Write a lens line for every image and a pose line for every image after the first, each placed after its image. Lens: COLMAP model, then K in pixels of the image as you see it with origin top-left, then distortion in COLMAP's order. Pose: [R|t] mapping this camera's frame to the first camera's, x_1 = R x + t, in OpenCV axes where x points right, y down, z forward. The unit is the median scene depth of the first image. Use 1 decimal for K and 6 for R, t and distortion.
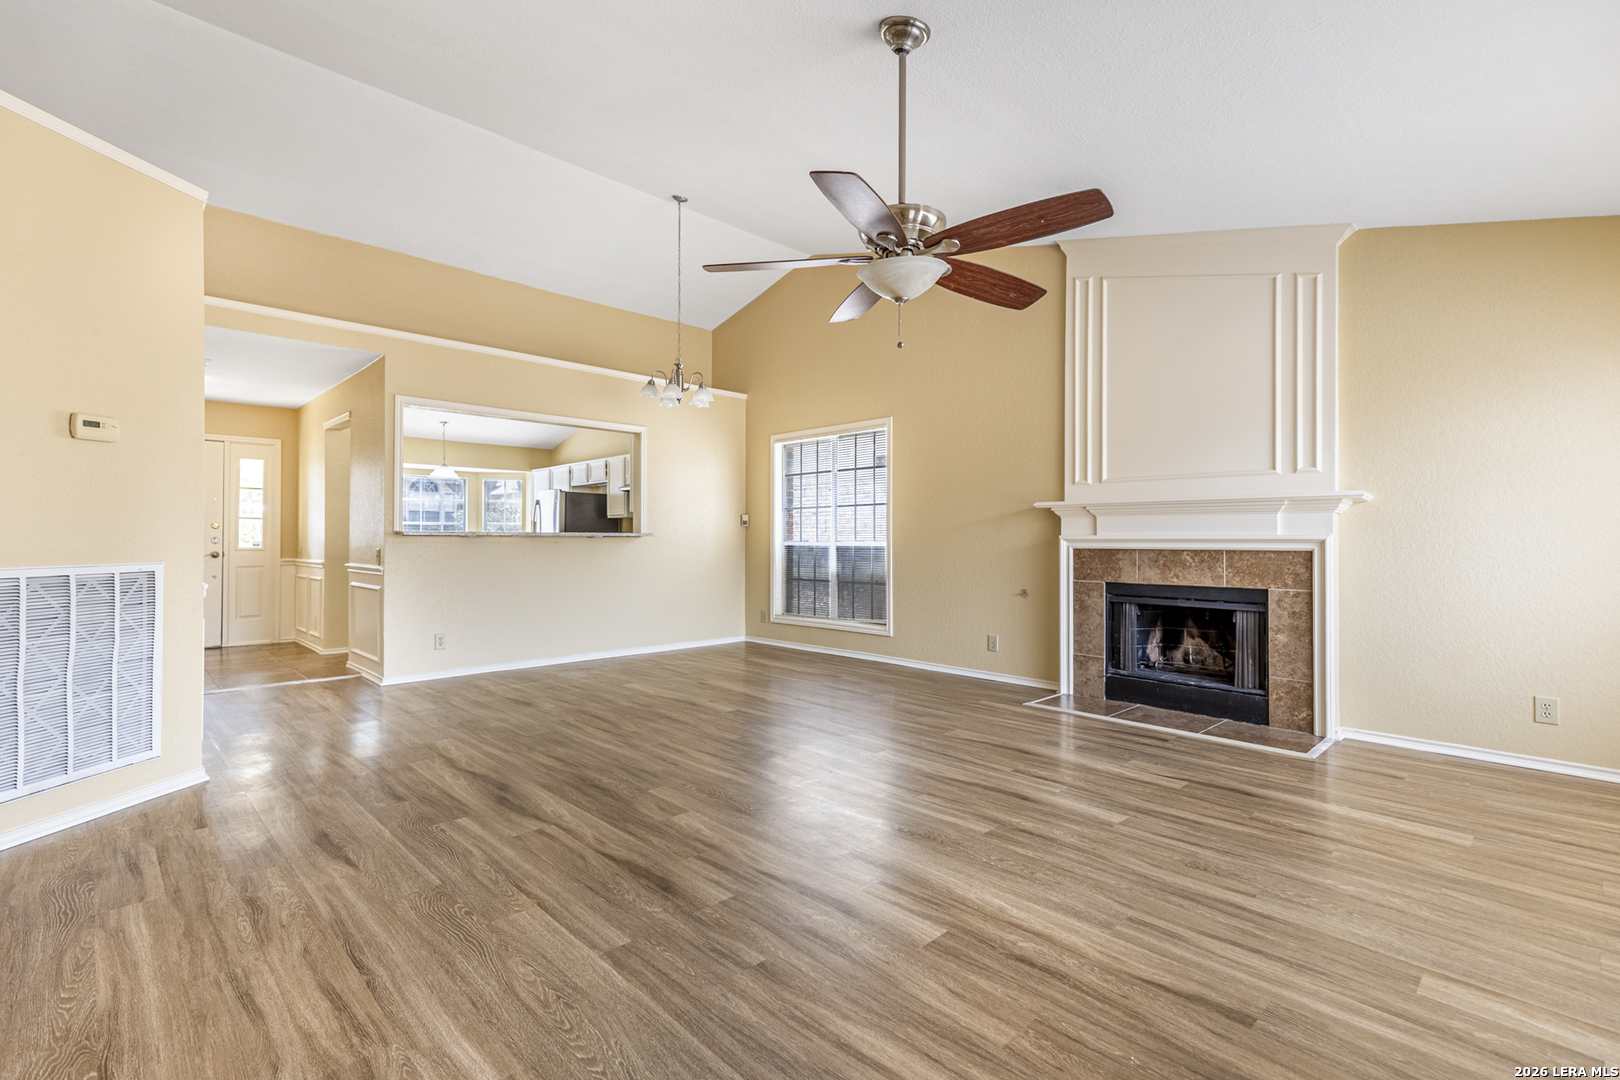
lens RADIAL K [[731.2, 0, 793.9], [0, 731.2, 529.1], [0, 0, 1]] dist [0.007351, -0.002496]
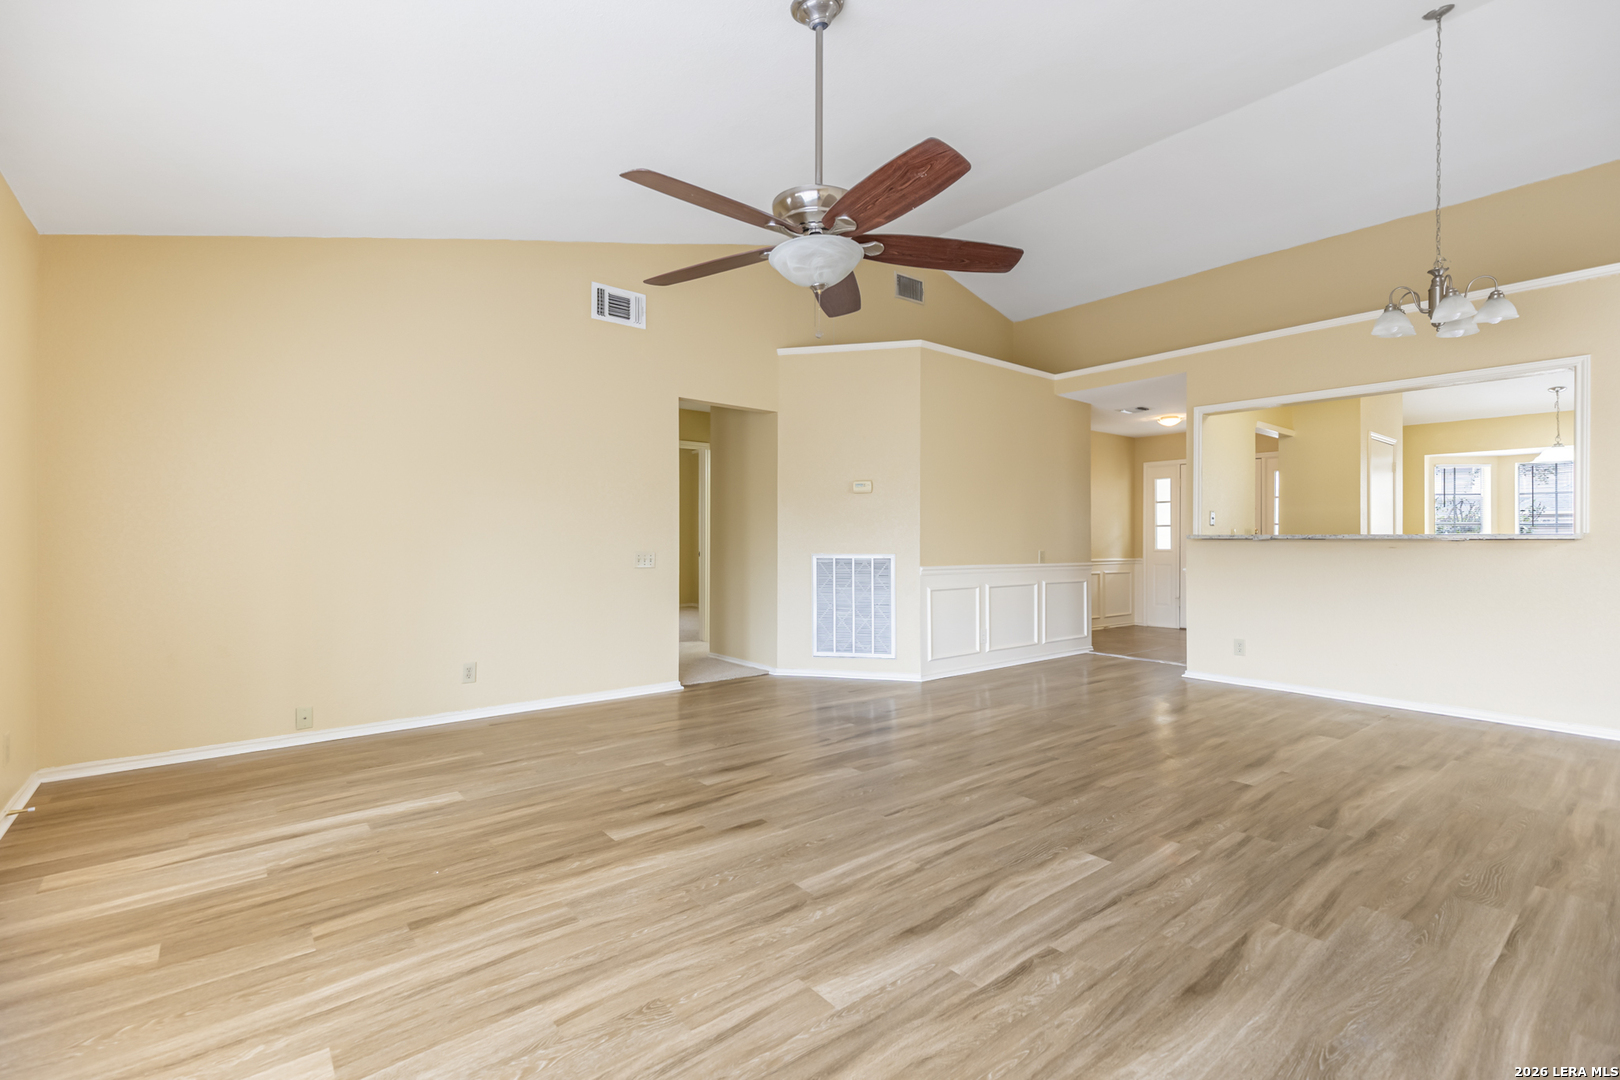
lens RADIAL K [[731.2, 0, 810.8], [0, 731.2, 536.9], [0, 0, 1]] dist [0.007351, -0.002496]
pose [[-0.072511, -0.005821, -0.997351, 0.707739], [0.010622, 0.999922, -0.006609, 0.010921], [0.997311, -0.011073, -0.072443, 0.690704]]
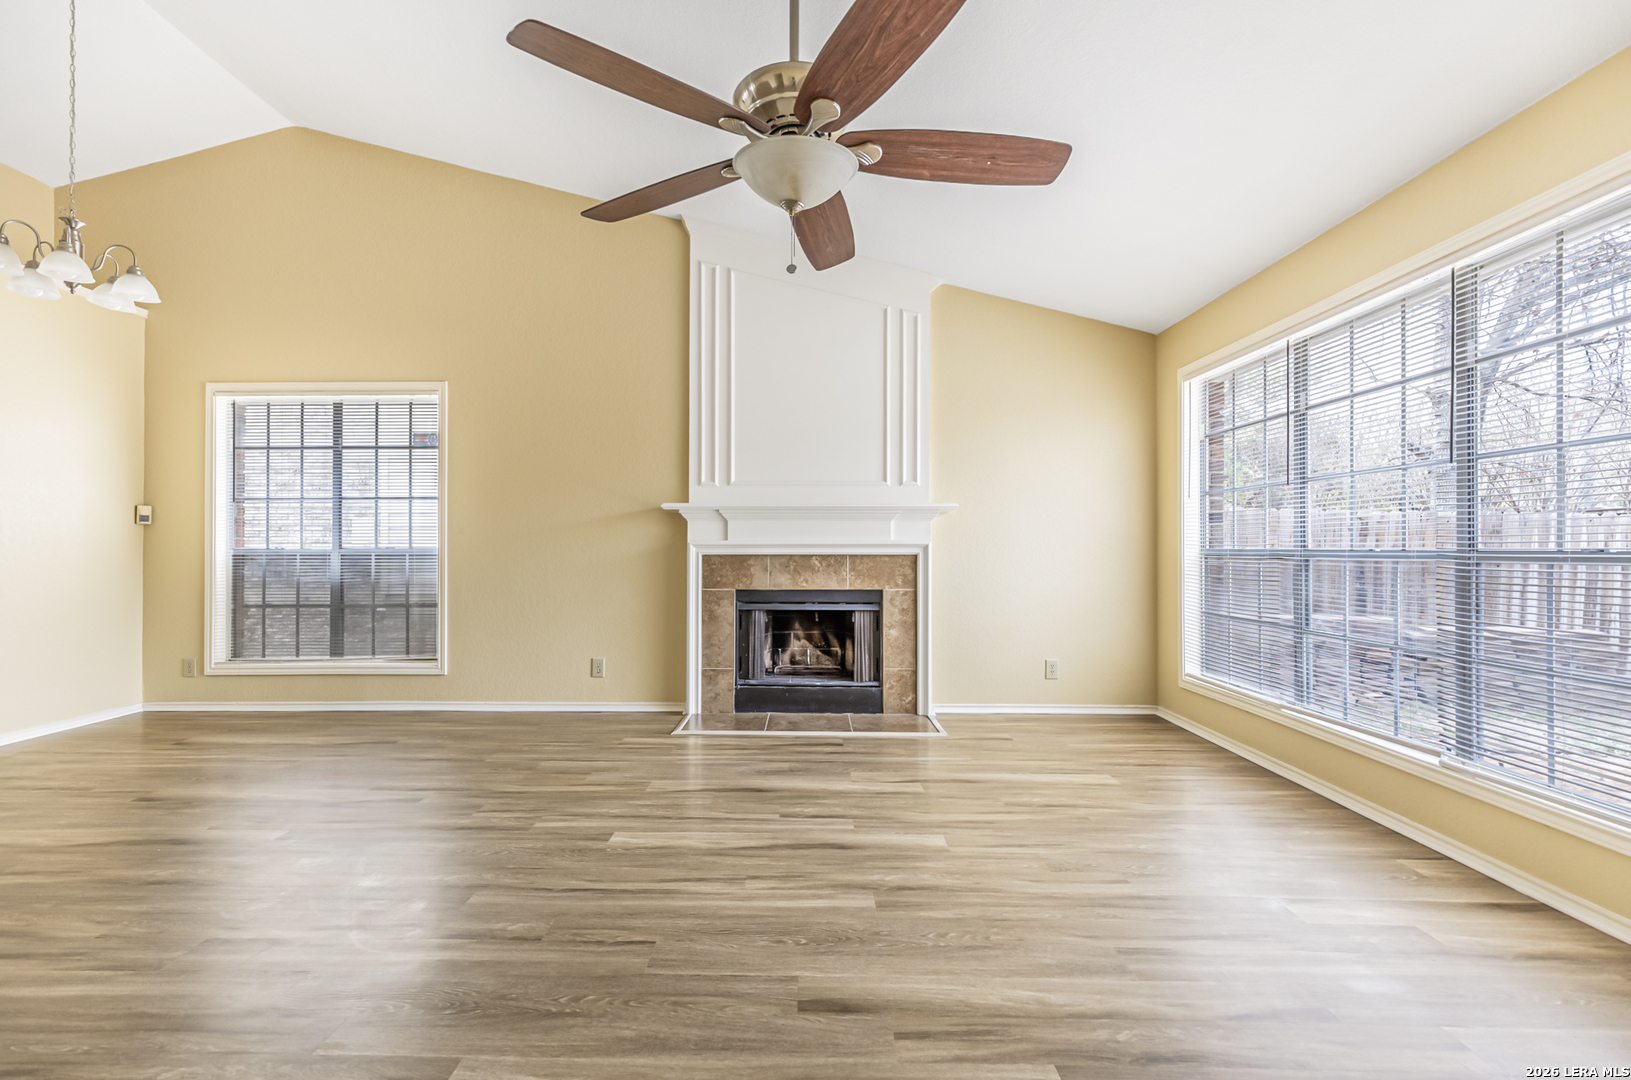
lens RADIAL K [[736.2, 0, 790.4], [0, 736.2, 544.9], [0, 0, 1]] dist [0.007351, -0.002496]
pose [[0.698959, 0.001453, 0.715160, -0.243743], [-0.008047, 0.999951, 0.005834, 0.009202], [-0.715116, -0.009833, 0.698936, 0.322370]]
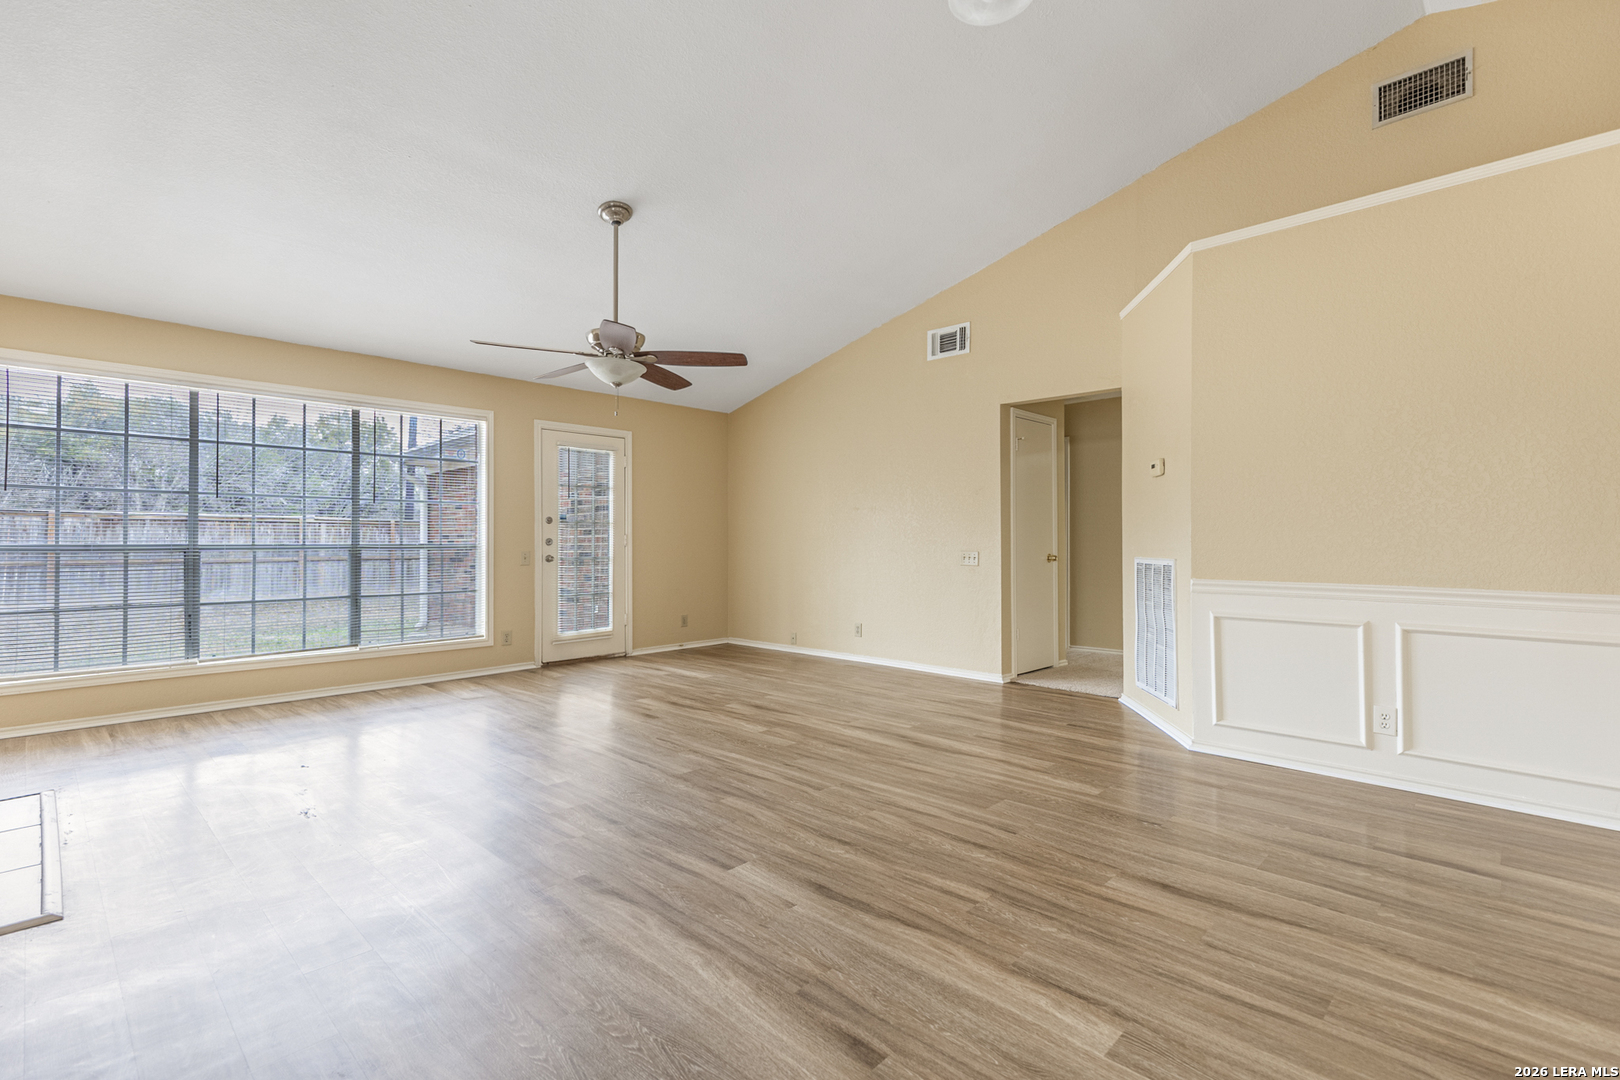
lens RADIAL K [[731.2, 0, 819.3], [0, 731.2, 523.5], [0, 0, 1]] dist [0.007351, -0.002496]
pose [[-0.998509, -0.001346, -0.054572, -0.125644], [0.000665, 0.999321, -0.036827, 0.024246], [0.054585, -0.036808, -0.997830, 1.663500]]
